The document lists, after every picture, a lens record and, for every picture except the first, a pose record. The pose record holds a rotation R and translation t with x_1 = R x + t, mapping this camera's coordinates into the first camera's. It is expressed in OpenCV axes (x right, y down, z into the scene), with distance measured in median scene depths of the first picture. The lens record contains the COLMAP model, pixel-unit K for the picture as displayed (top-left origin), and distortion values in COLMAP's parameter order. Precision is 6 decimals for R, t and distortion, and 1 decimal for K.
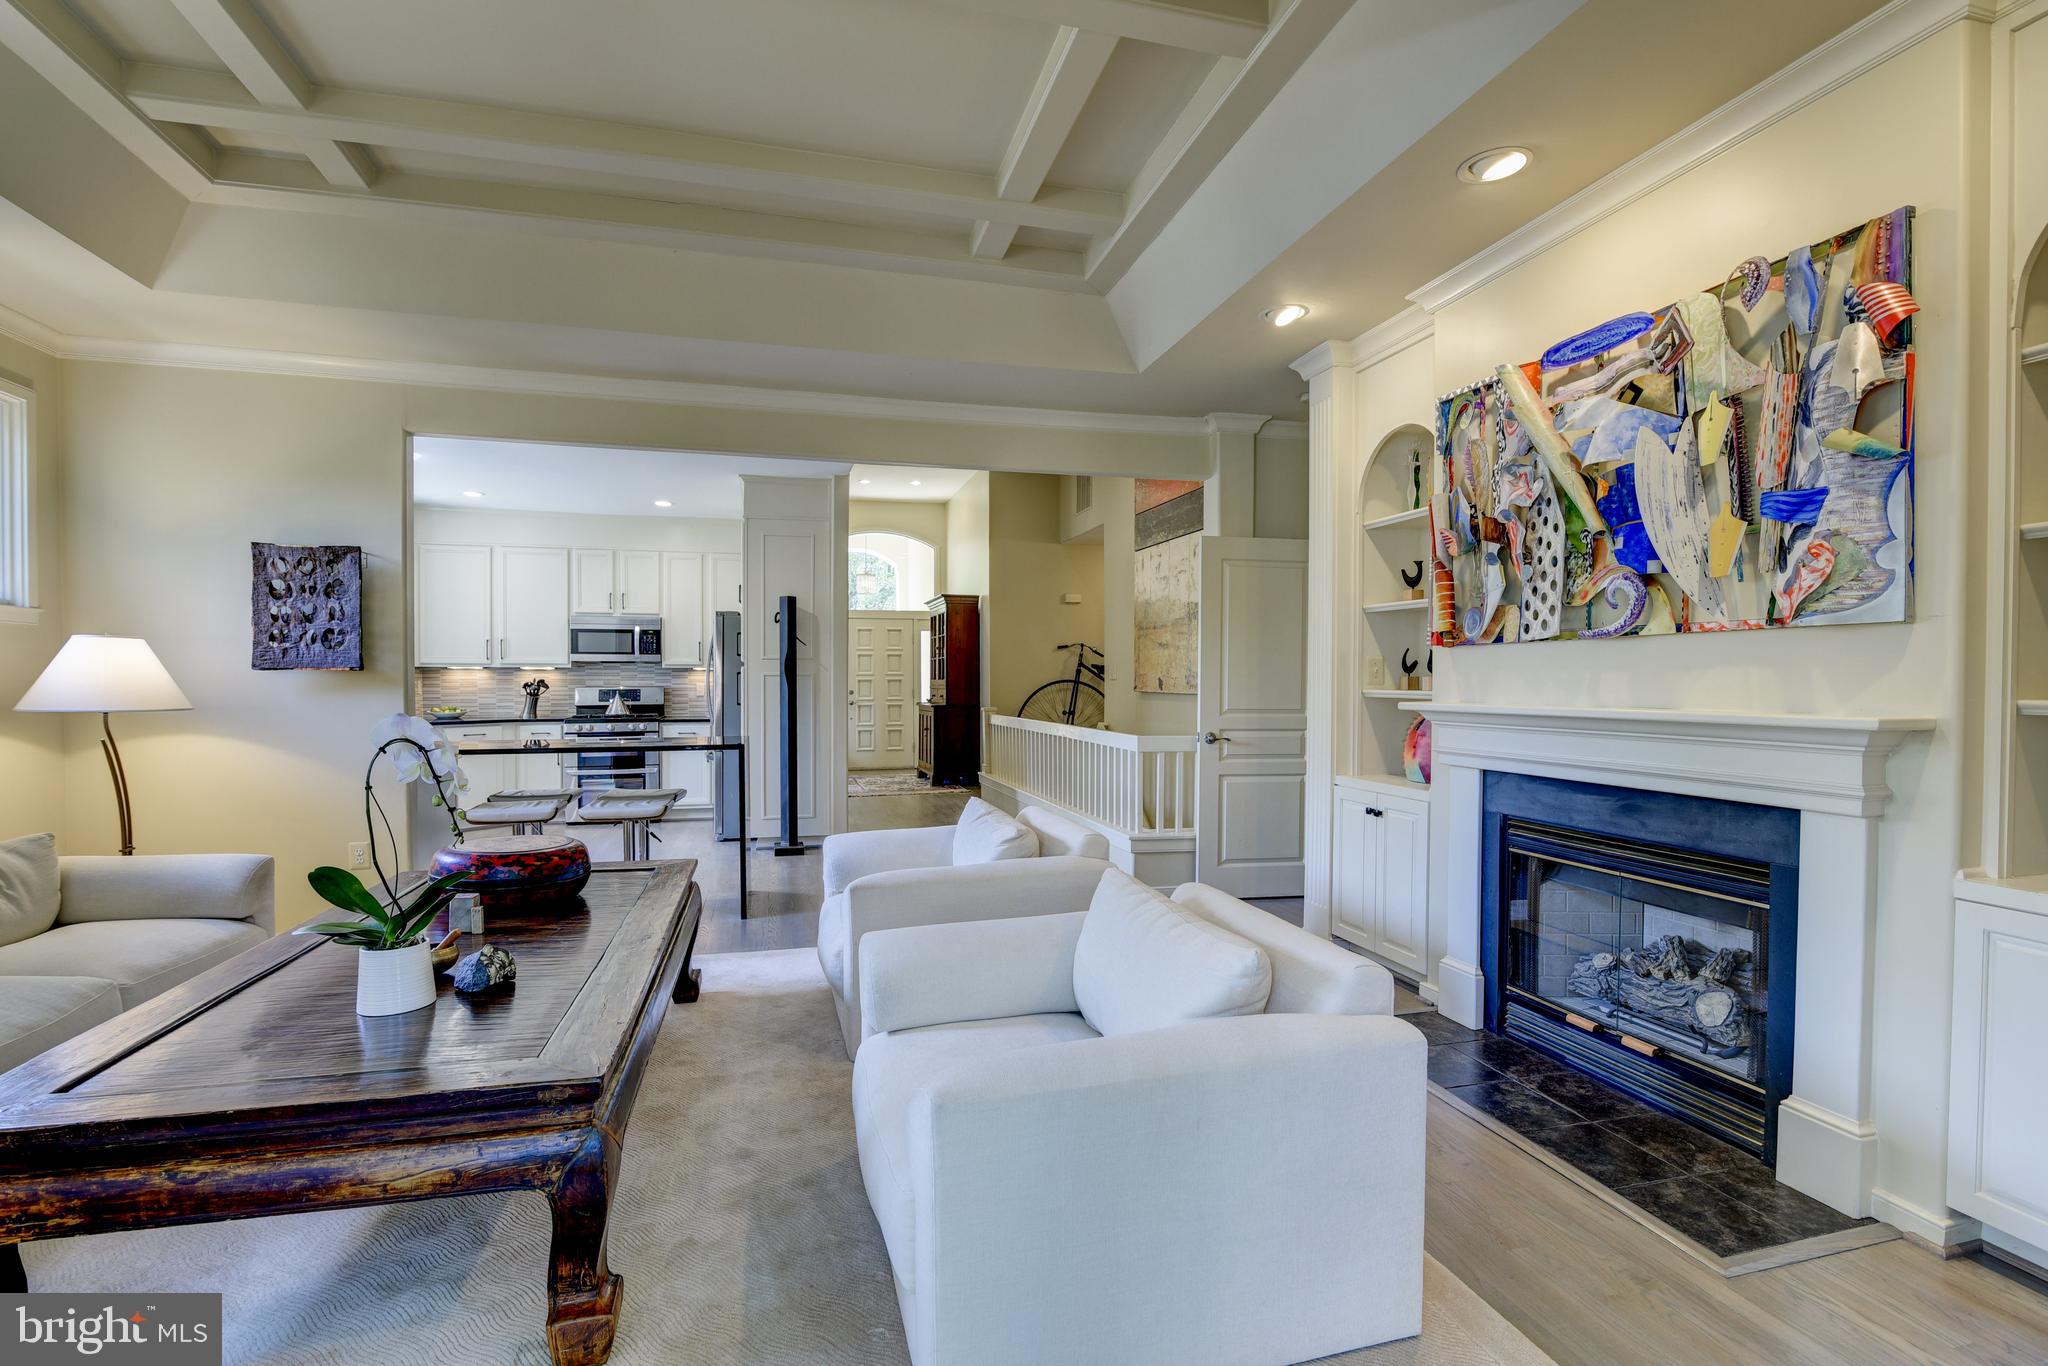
lens RADIAL K [[948.4, 0, 1024.2], [0, 948.4, 683.6], [0, 0, 1]] dist [-0.020320, 0.002520]
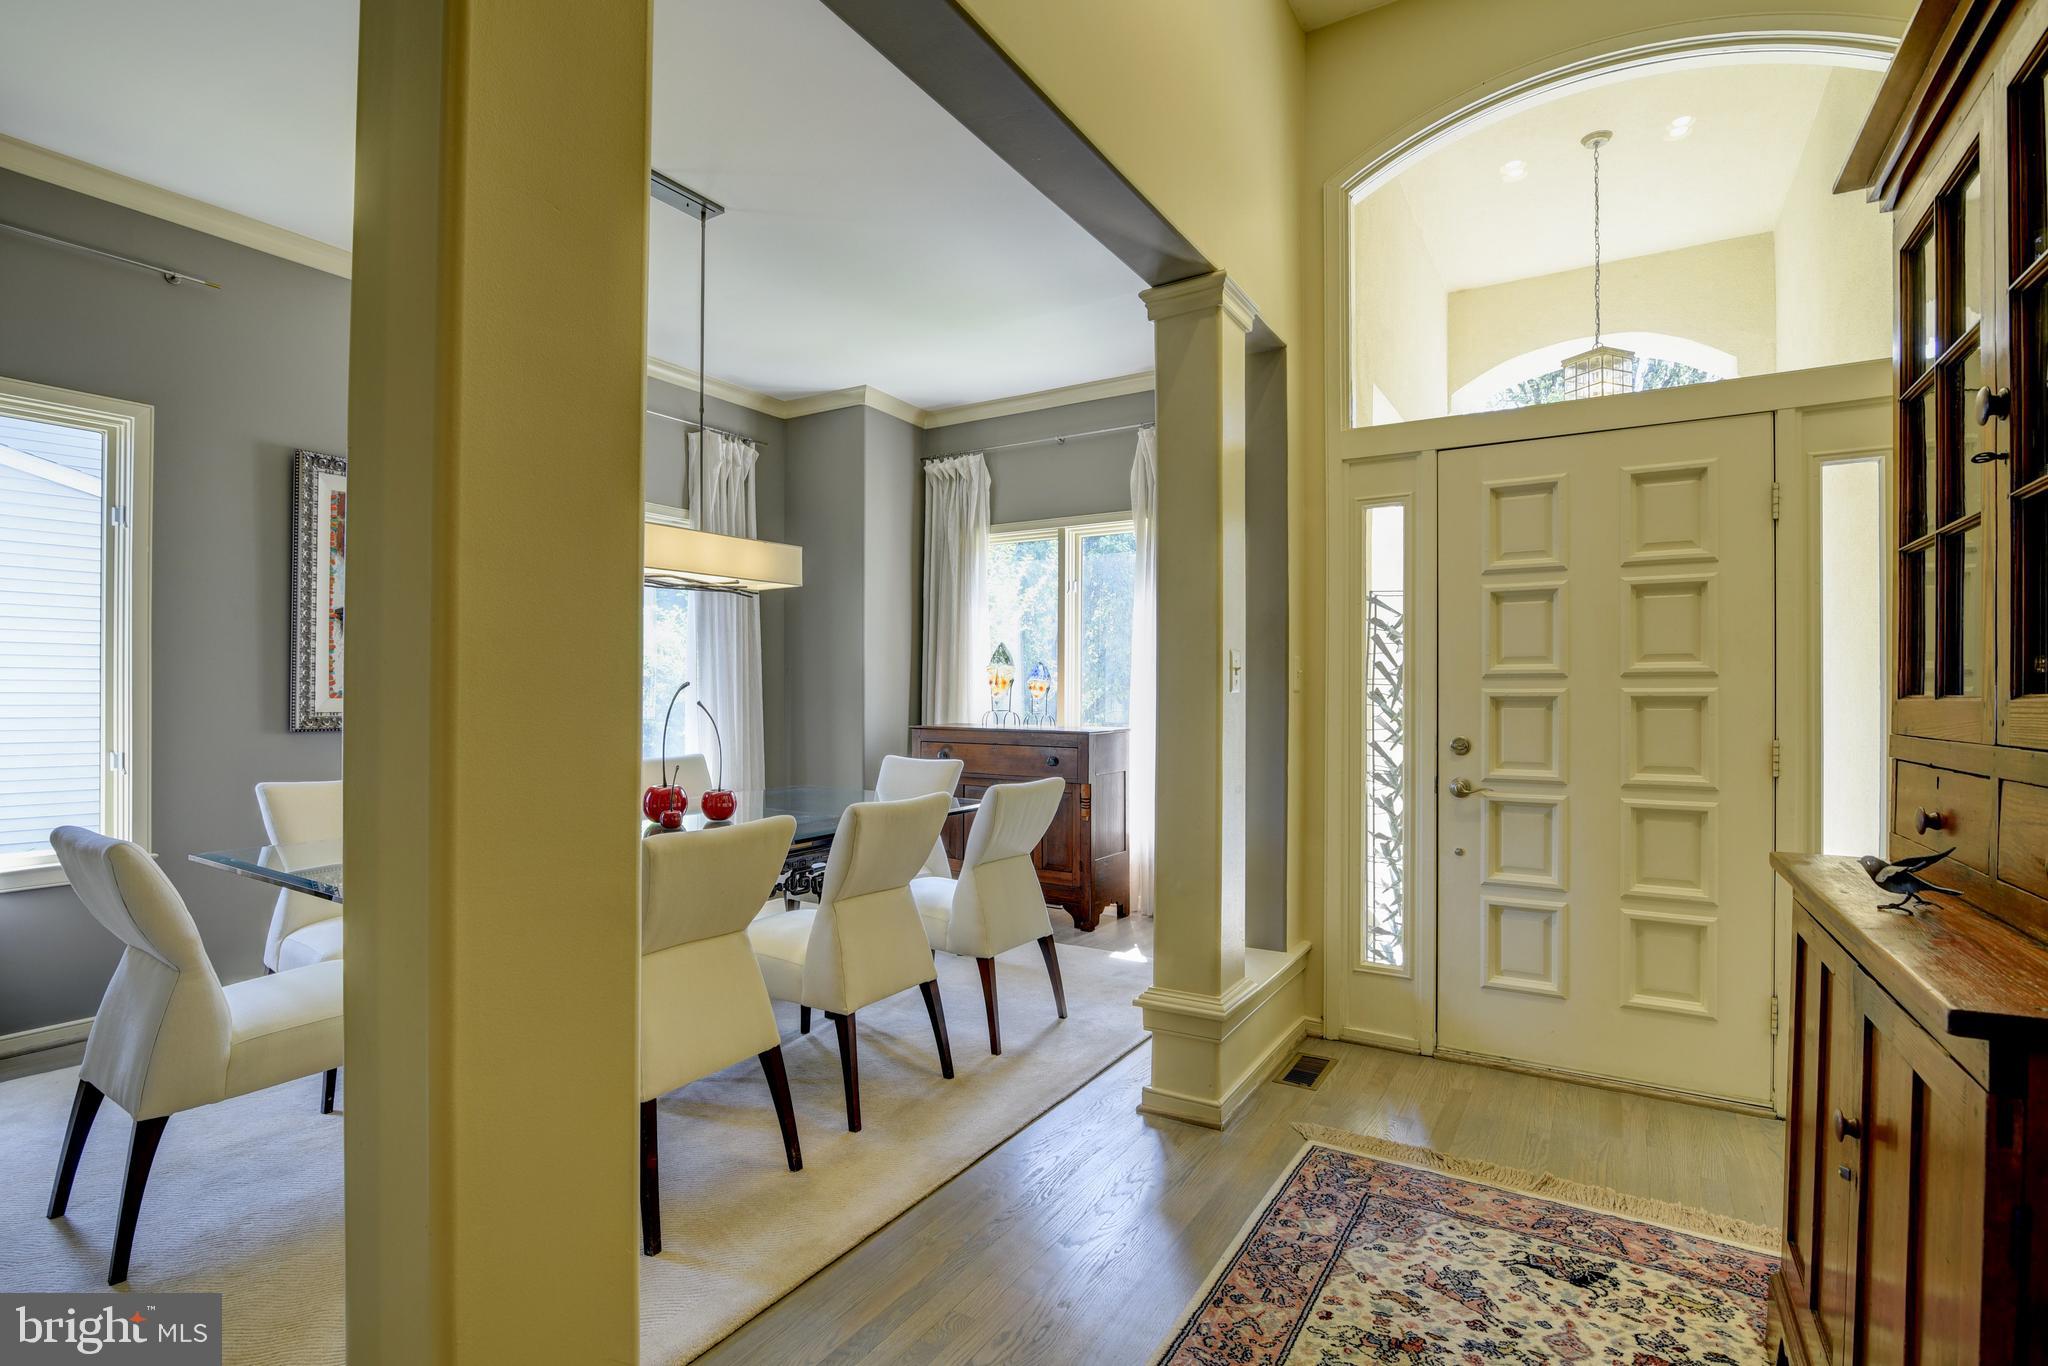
lens RADIAL K [[948.4, 0, 1039.6], [0, 948.4, 687.5], [0, 0, 1]] dist [-0.020320, 0.002520]
pose [[0.689043, 0.002992, -0.724714, -0.127437], [-0.006983, 0.999972, -0.002511, -0.007494], [0.724687, 0.006791, 0.689045, 1.199482]]
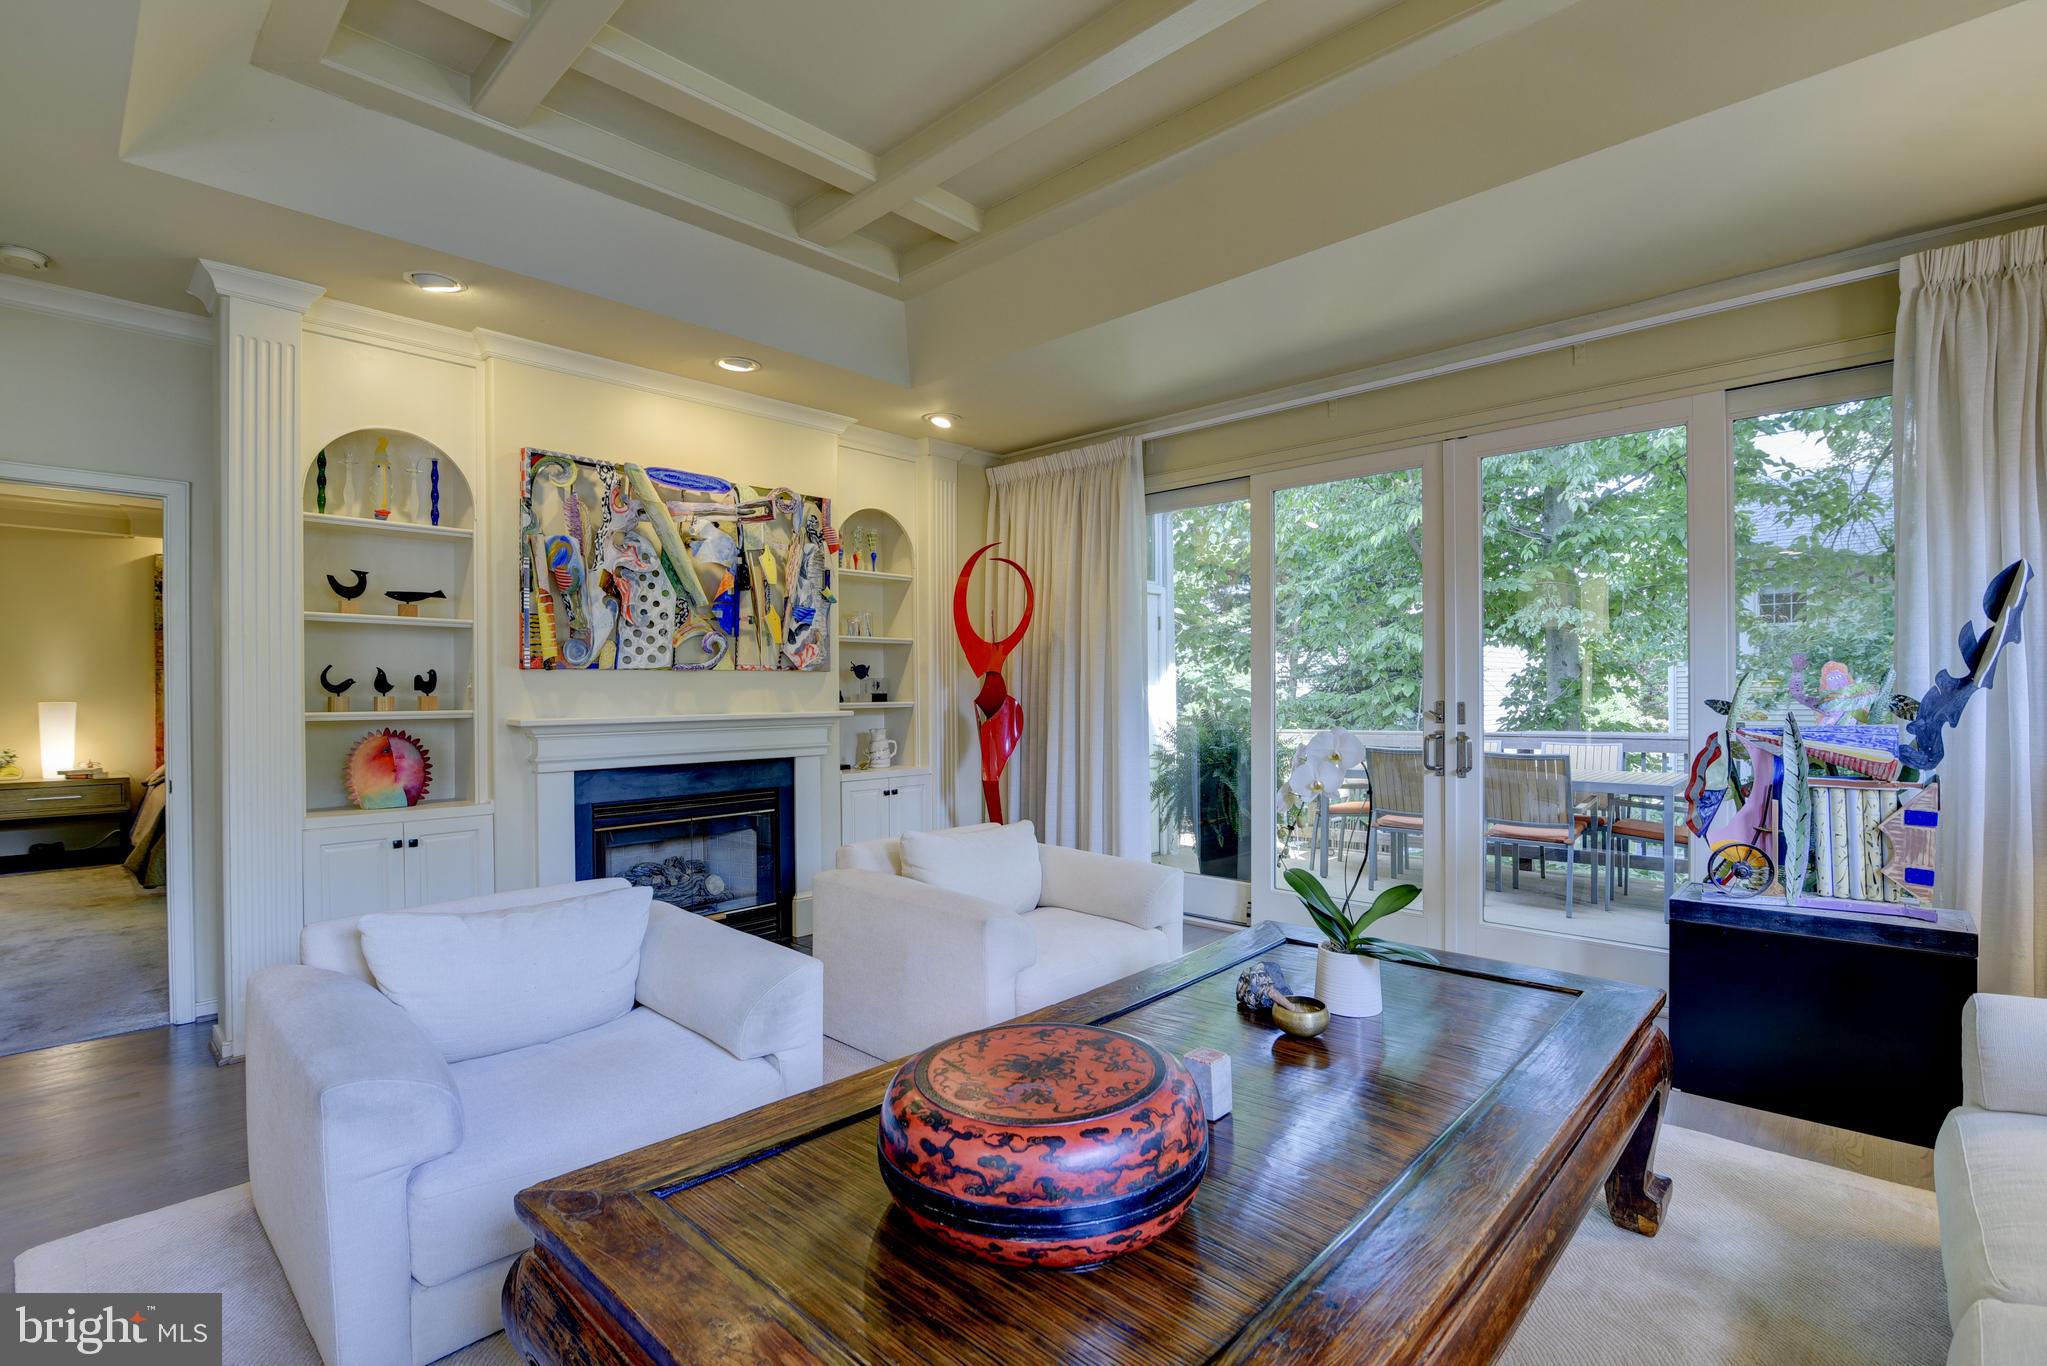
lens RADIAL K [[948.0, 0, 1005.8], [0, 948.0, 693.2], [0, 0, 1]] dist [-0.020320, 0.002520]
pose [[-0.518867, 0.002561, 0.854851, -0.343910], [0.011319, 0.999928, 0.003875, -0.003703], [-0.854780, 0.011687, -0.518859, 0.469960]]
